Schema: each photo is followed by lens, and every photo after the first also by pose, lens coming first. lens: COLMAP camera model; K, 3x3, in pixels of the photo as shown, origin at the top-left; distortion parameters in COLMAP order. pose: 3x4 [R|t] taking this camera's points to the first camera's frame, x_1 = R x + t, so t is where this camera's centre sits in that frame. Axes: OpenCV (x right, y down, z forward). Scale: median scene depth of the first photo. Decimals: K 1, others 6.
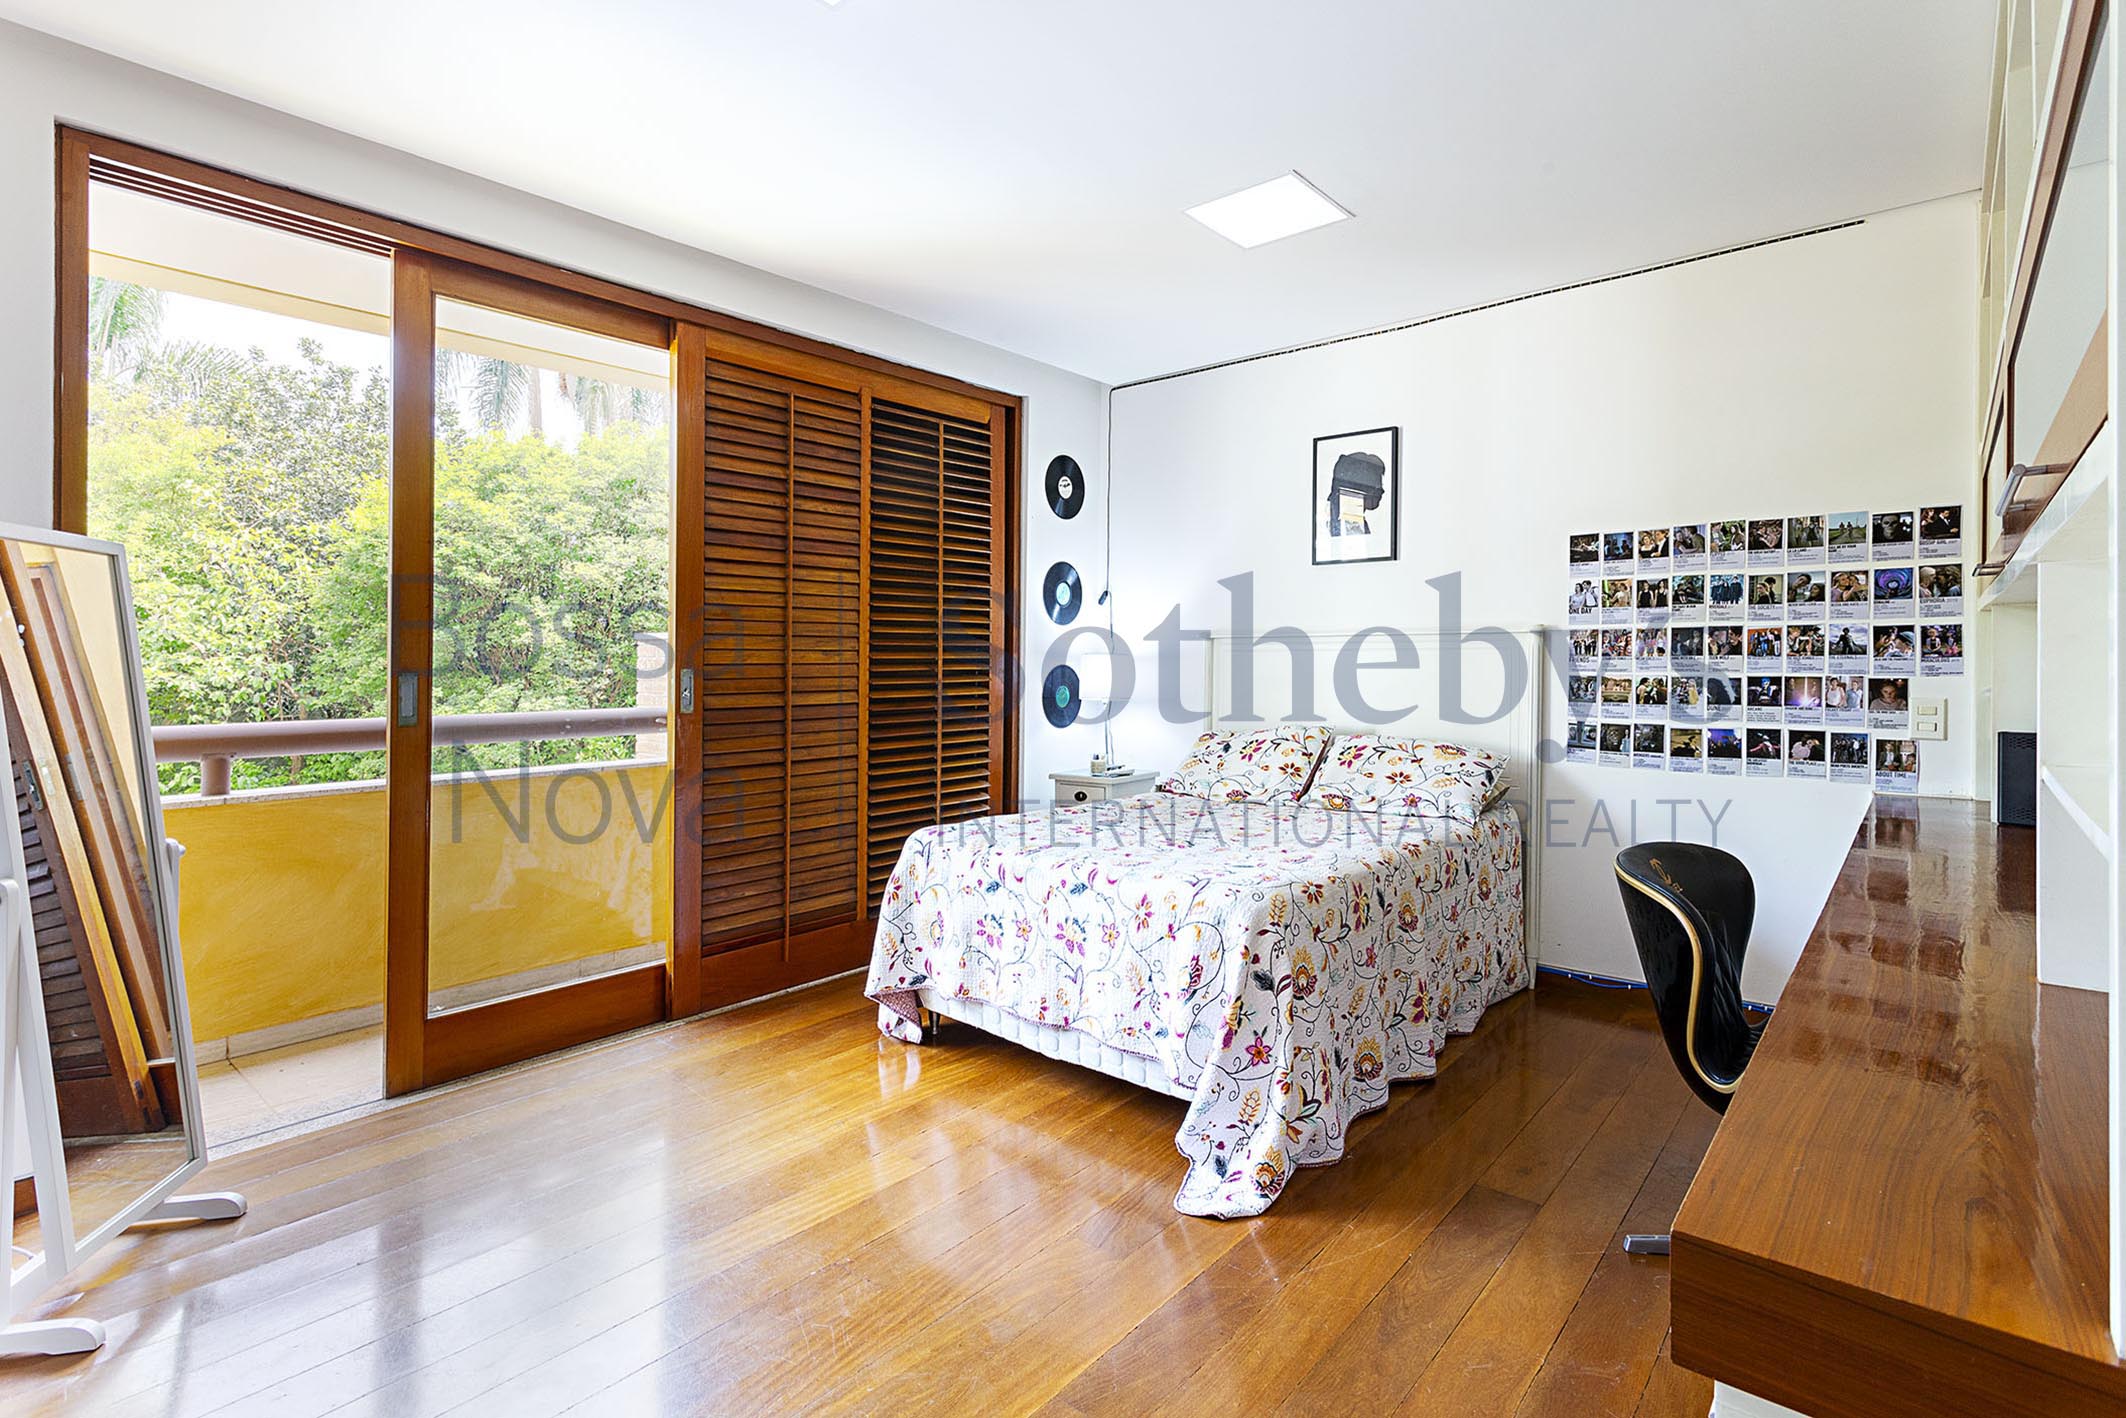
lens RADIAL K [[1012.6, 0, 947.3], [0, 1012.6, 659.3], [0, 0, 1]] dist [0.006227, 0.003185]
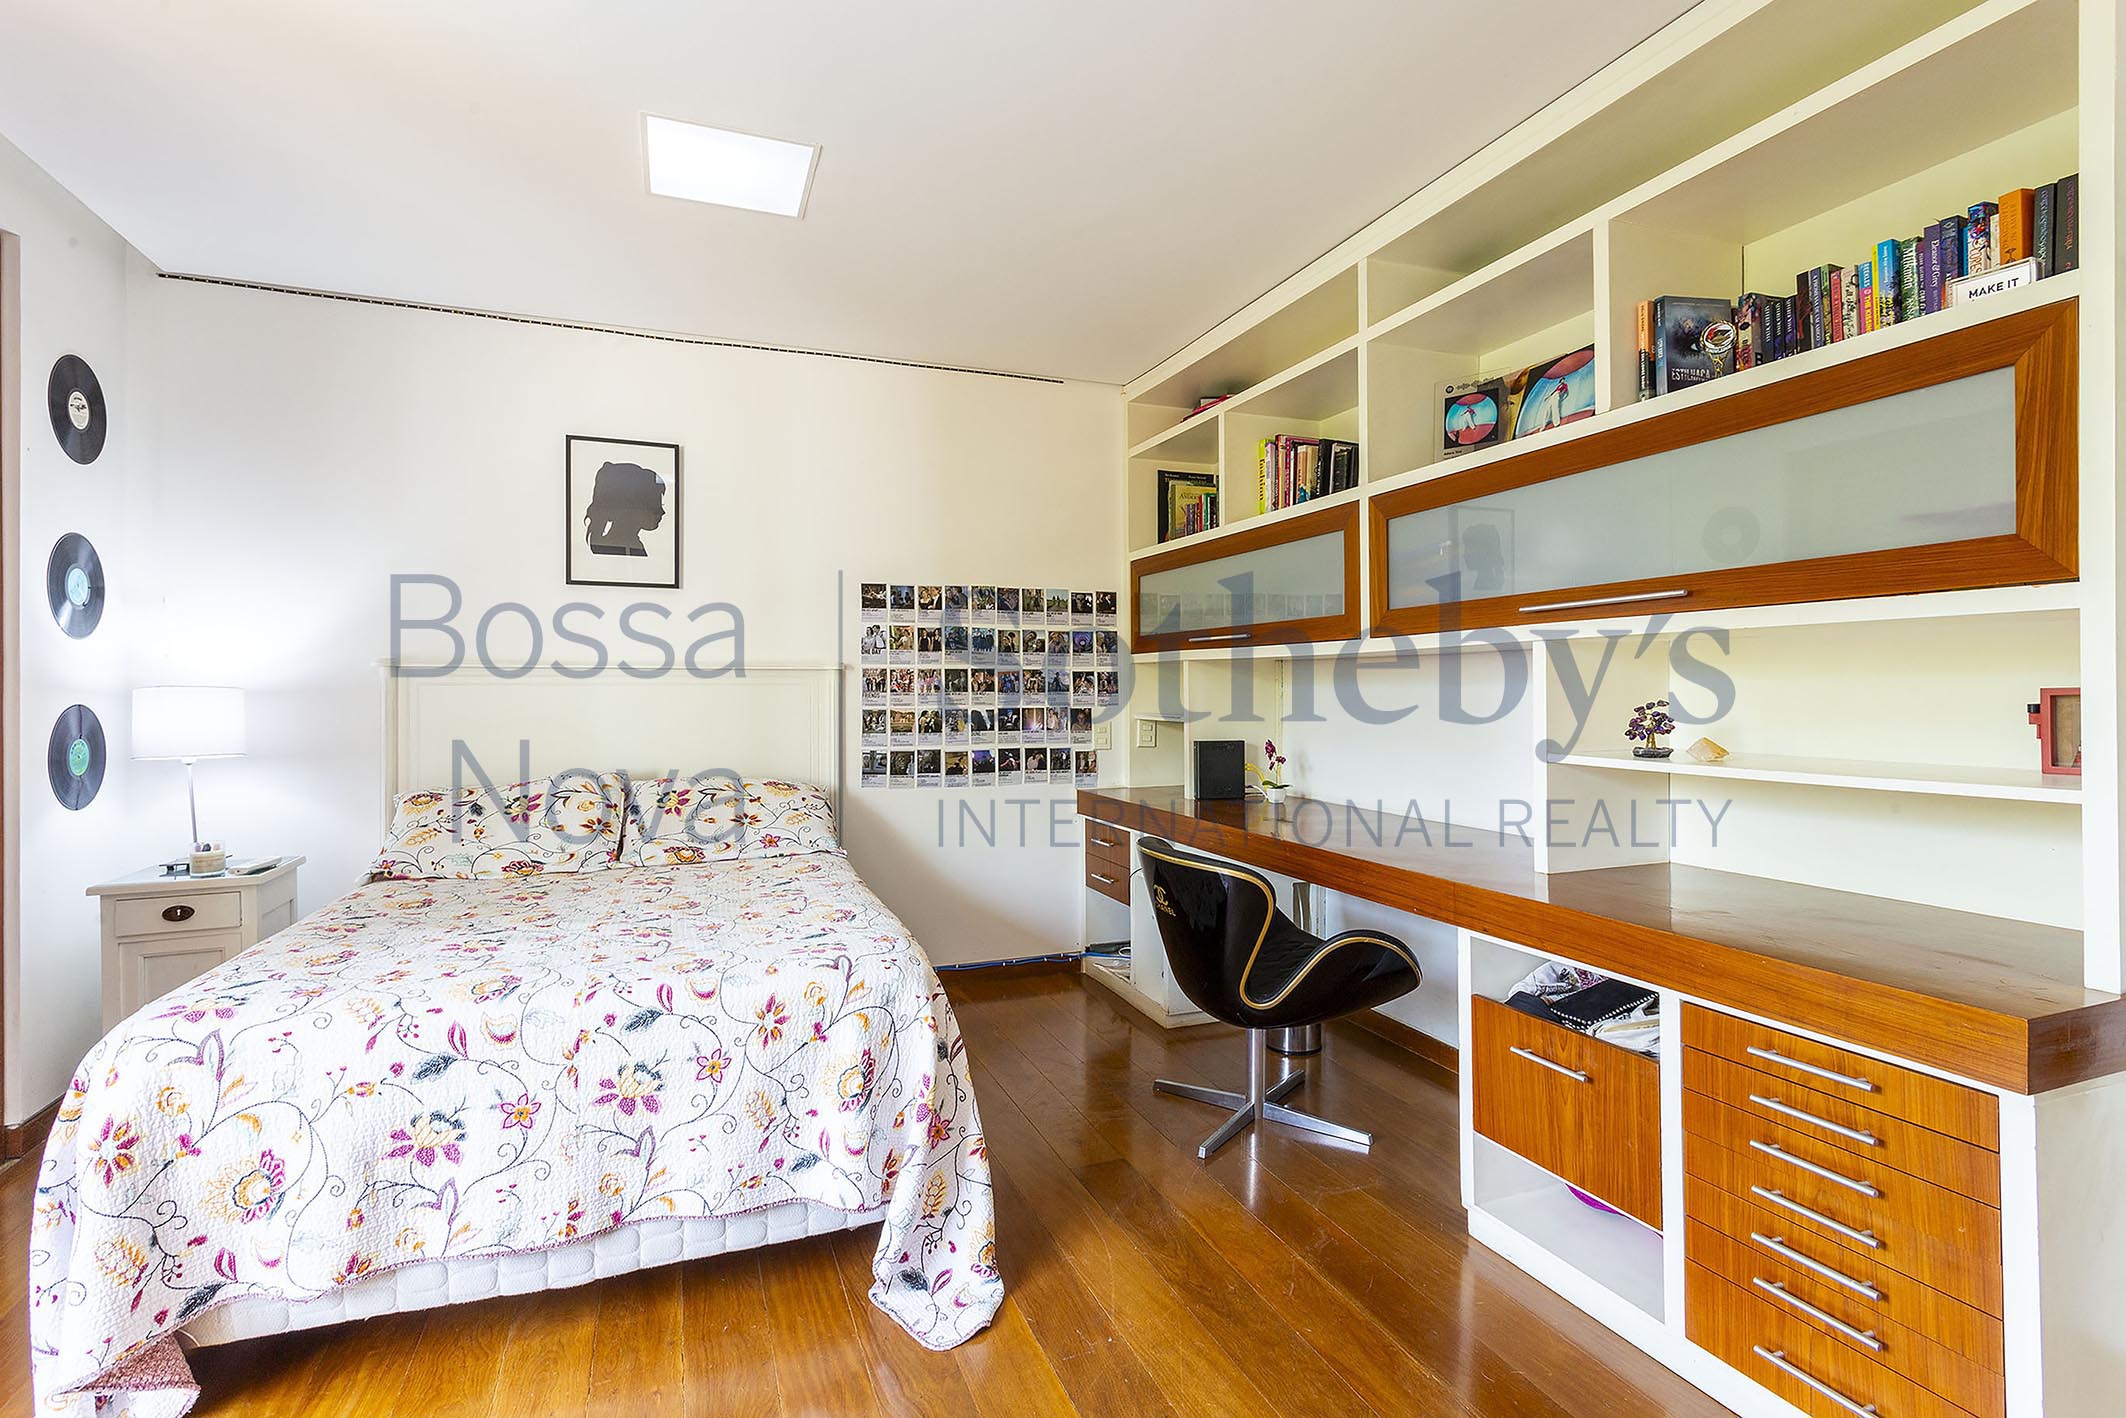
lens RADIAL K [[1012.6, 0, 1058.6], [0, 1012.6, 701.6], [0, 0, 1]] dist [0.006227, 0.003185]
pose [[0.421898, -0.005372, 0.906627, -0.348267], [0.001084, 0.999985, 0.005421, 0.001492], [-0.906643, -0.001304, 0.421897, 0.396738]]
